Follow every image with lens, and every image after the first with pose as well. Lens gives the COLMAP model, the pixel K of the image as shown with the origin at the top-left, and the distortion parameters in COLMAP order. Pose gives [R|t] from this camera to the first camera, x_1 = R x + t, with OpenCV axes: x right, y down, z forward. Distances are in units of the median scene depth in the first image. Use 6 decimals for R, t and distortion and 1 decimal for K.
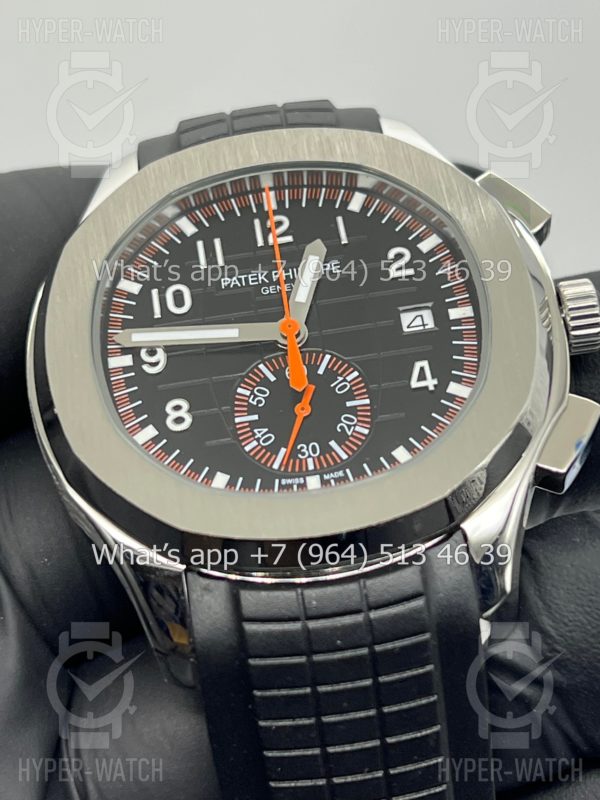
lens RADIAL K [[1848.9, 0, 300.1], [0, 1848.9, 401.6], [0, 0, 1]] dist [0.277247, 0.000000]
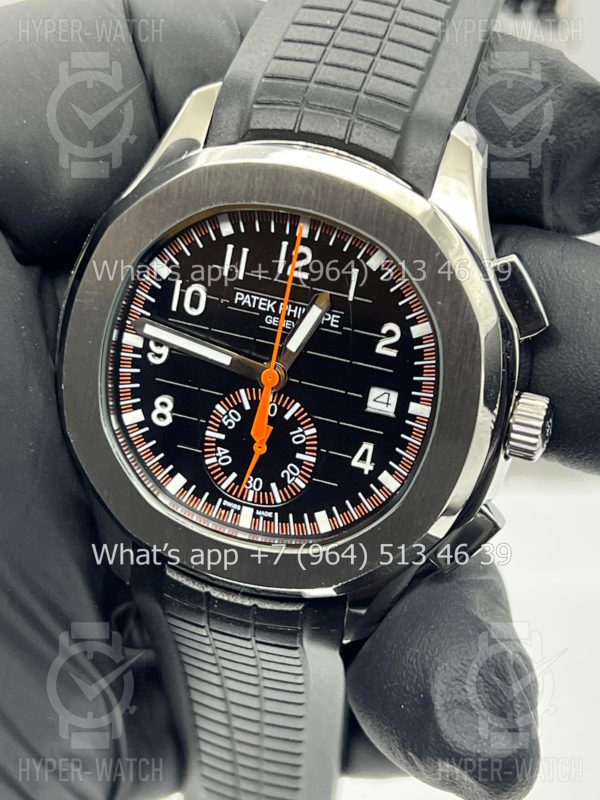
lens RADIAL K [[1848.9, 0, 301.3], [0, 1848.9, 432.4], [0, 0, 1]] dist [0.277247, 0.000000]
pose [[0.934317, 0.346190, -0.084877, 0.121454], [-0.186676, 0.678098, 0.710869, -0.836726], [0.303650, -0.648333, 0.698184, 0.185069]]
